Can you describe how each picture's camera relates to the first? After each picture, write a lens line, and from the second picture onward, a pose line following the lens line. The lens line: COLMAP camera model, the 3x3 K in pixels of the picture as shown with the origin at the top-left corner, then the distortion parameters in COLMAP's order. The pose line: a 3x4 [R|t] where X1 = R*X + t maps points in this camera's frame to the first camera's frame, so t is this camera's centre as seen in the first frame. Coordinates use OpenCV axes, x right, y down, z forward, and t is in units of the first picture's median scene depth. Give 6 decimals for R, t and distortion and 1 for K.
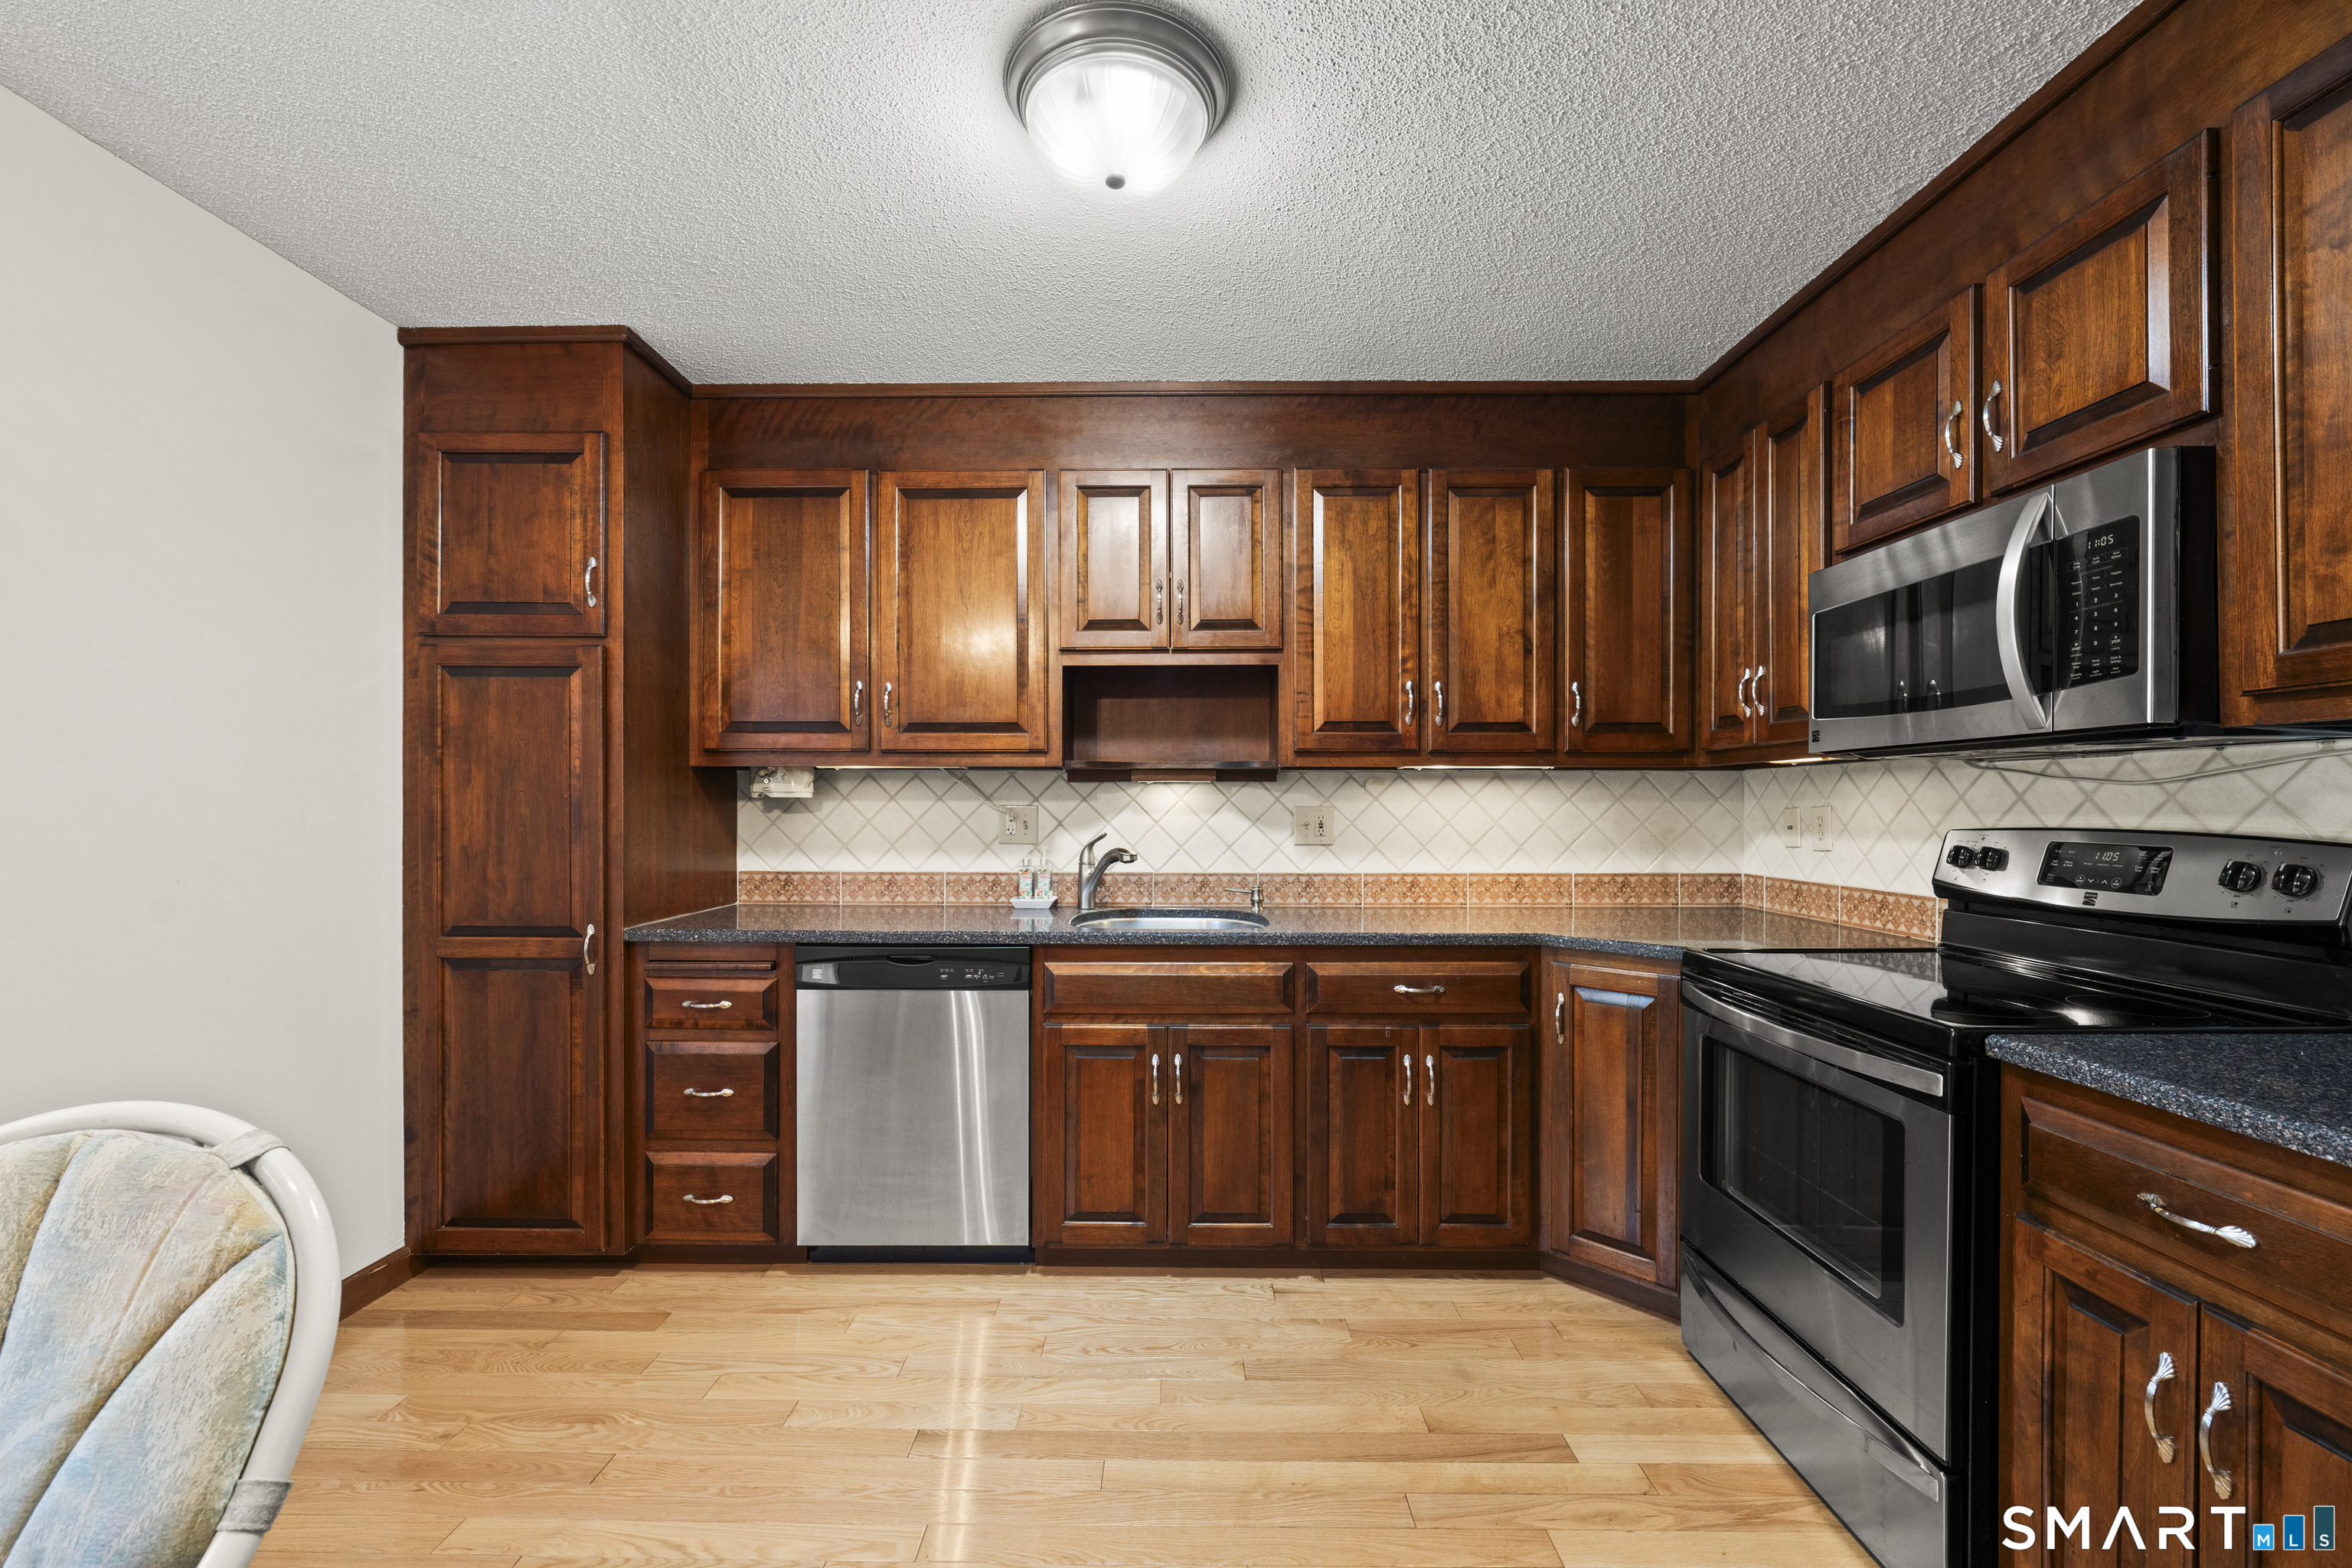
lens RADIAL K [[954.6, 0, 1167.2], [0, 954.6, 808.4], [0, 0, 1]] dist [0.001514, -0.000171]
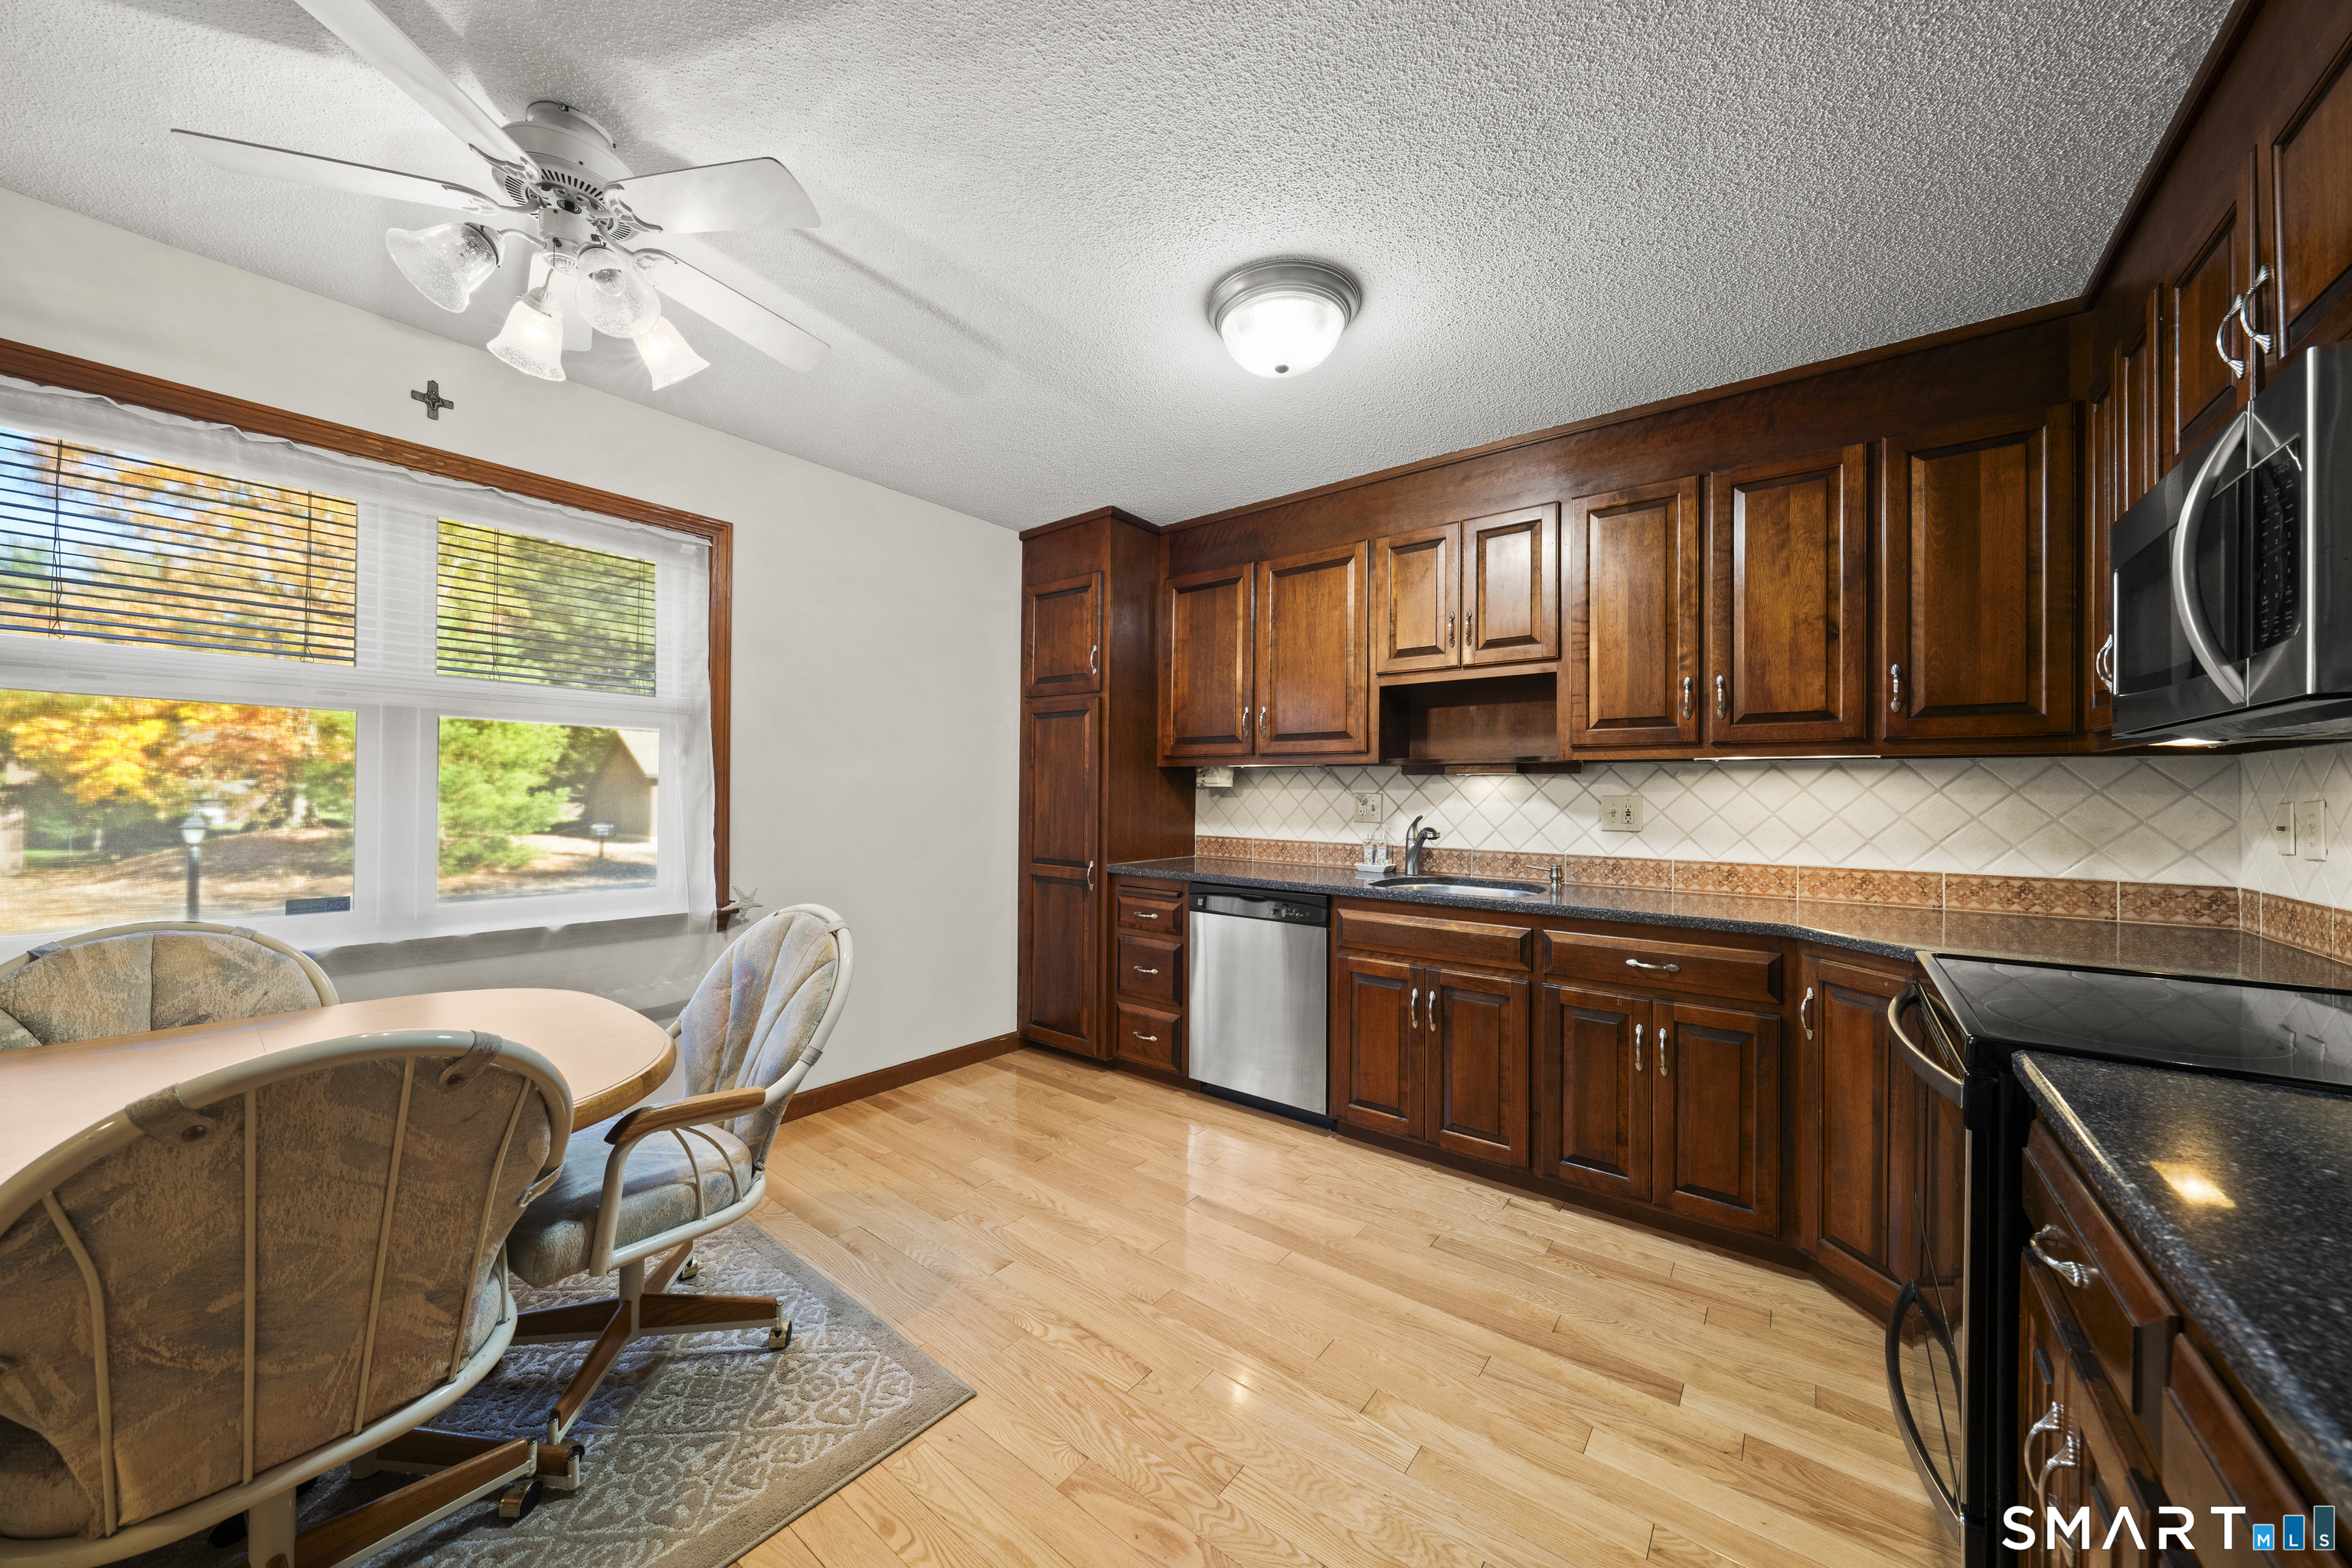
lens RADIAL K [[807.5, 0, 1179.3], [0, 807.5, 787.0], [0, 0, 1]] dist [-0.001317, -0.000153]
pose [[0.796911, 0.002367, -0.604092, 0.376894], [-0.010432, 0.999897, -0.009845, 0.002607], [0.604006, 0.014148, 0.796854, -0.050575]]
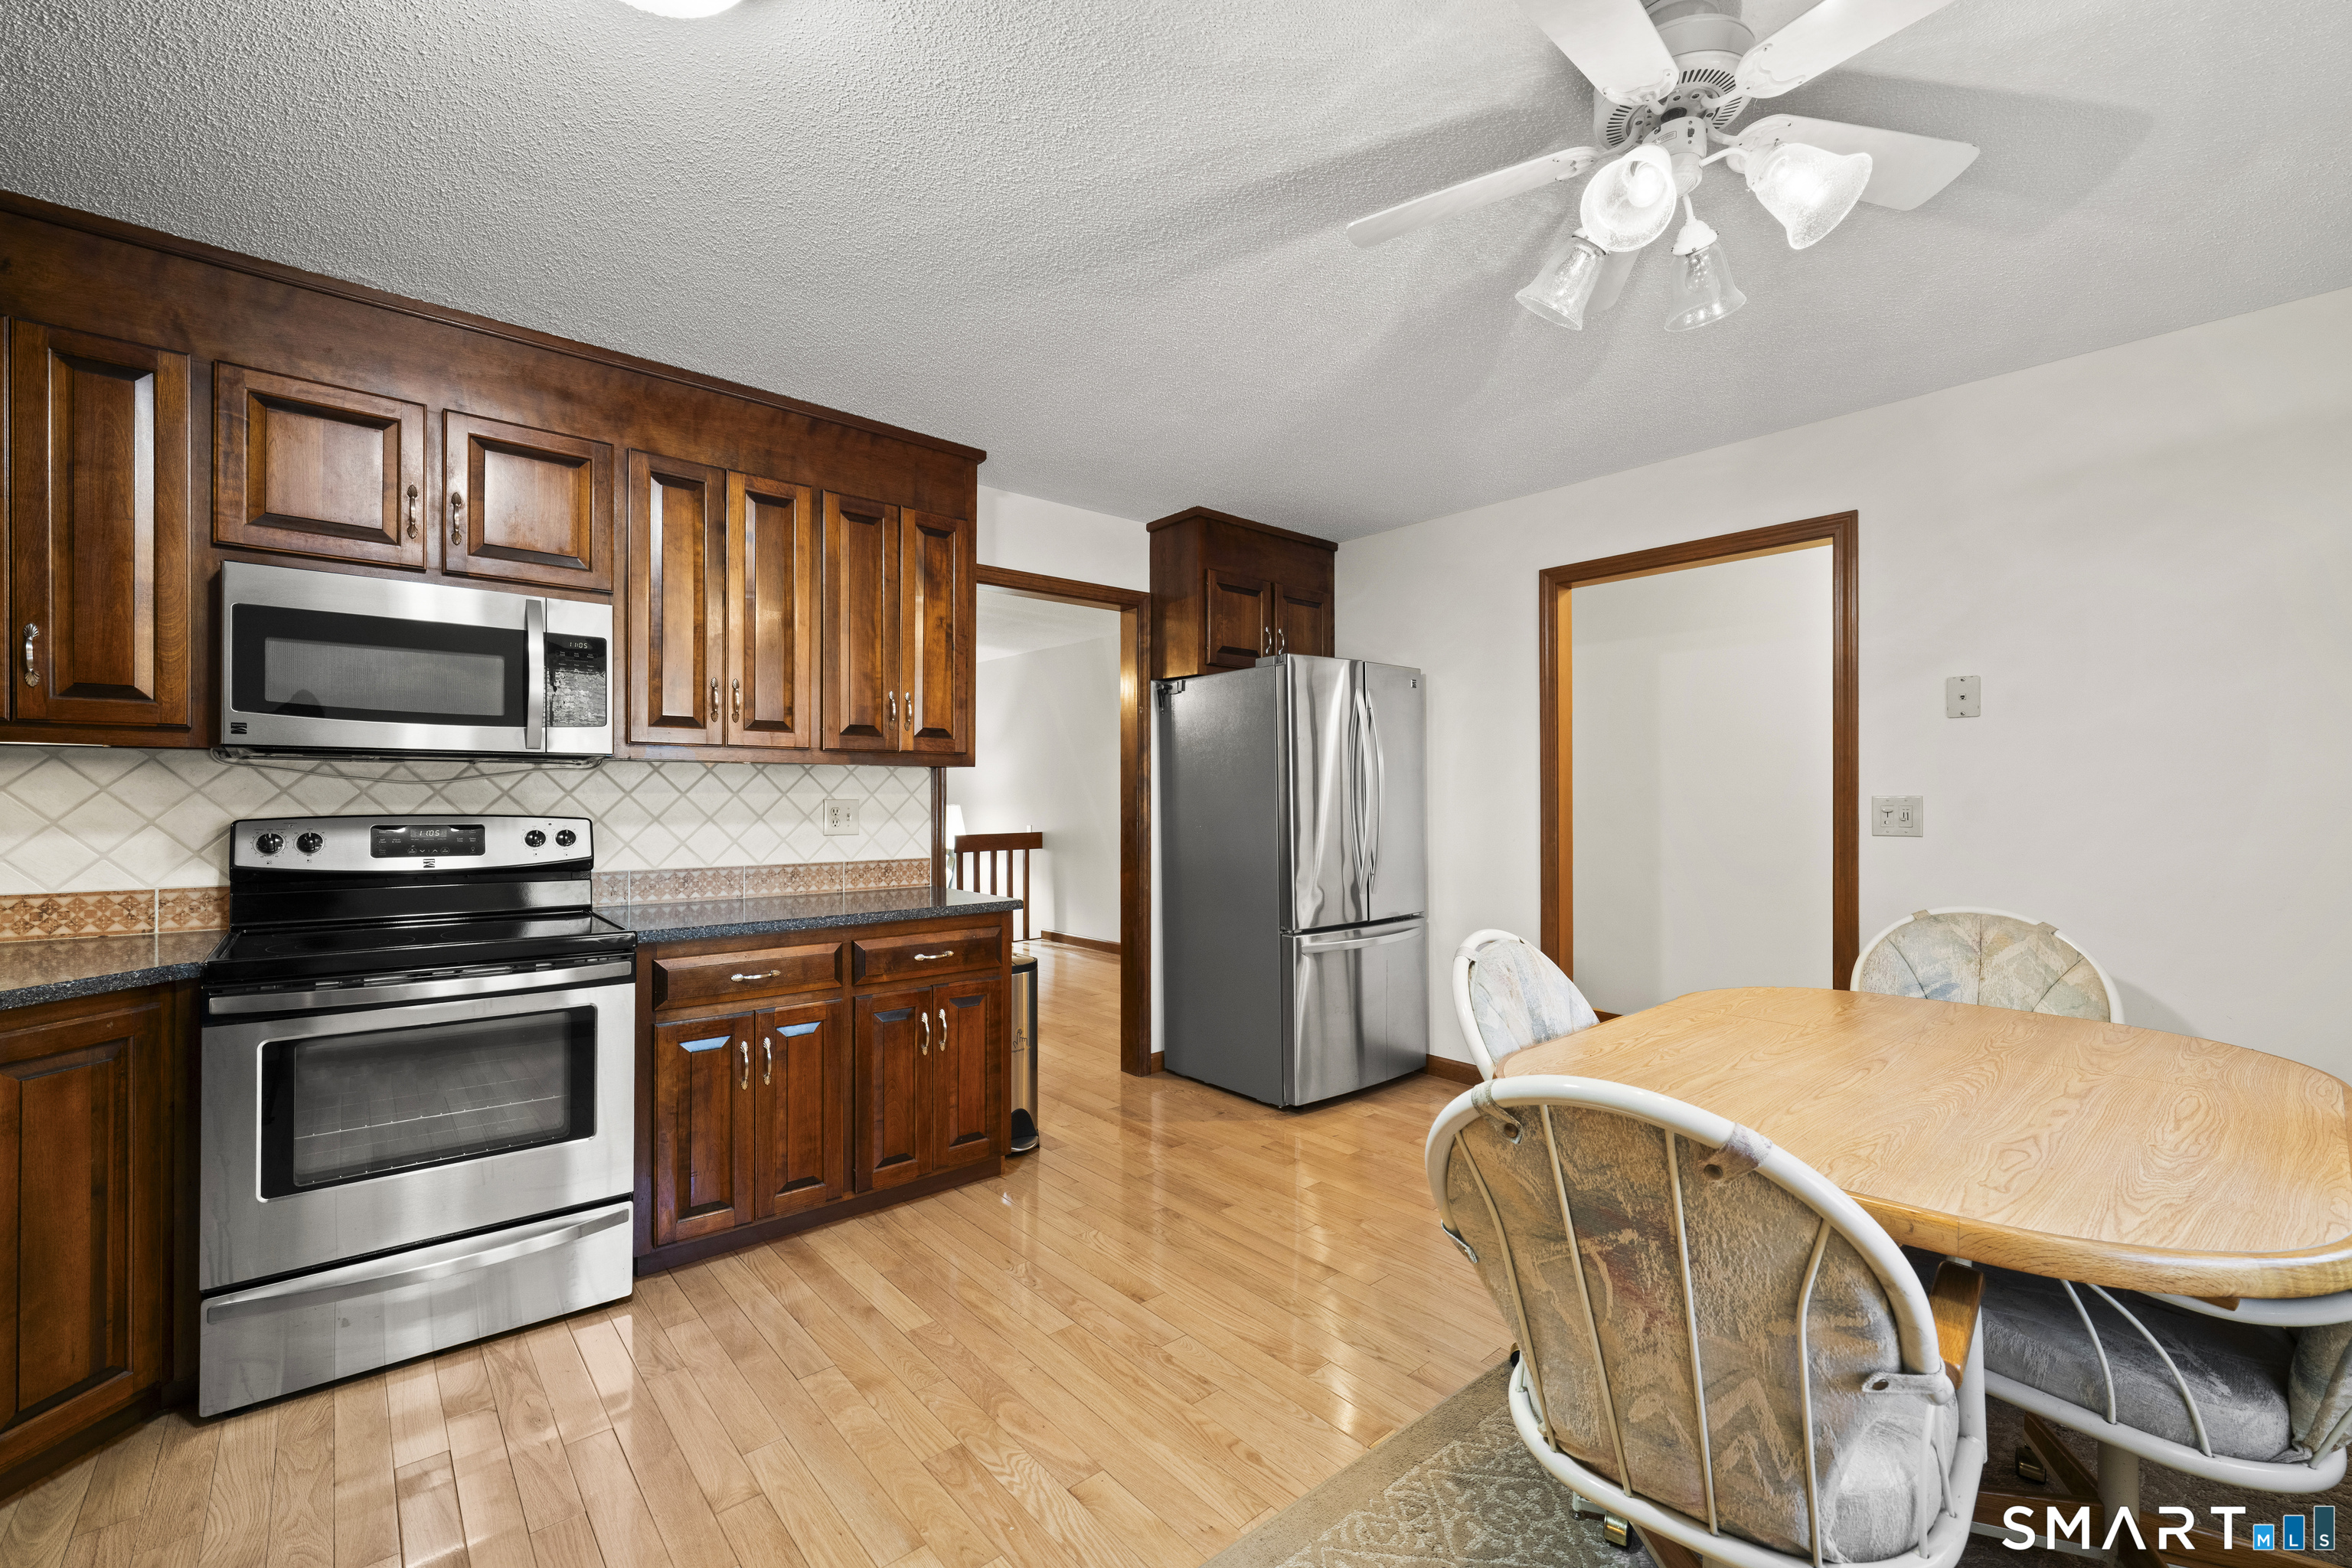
lens RADIAL K [[969.9, 0, 1168.3], [0, 969.9, 797.3], [0, 0, 1]] dist [-0.000395, 0.000000]
pose [[-0.662231, -0.000170, 0.749300, -0.597464], [-0.000161, 1.000000, 0.000085, -0.003205], [-0.749300, -0.000065, -0.662231, 0.789276]]
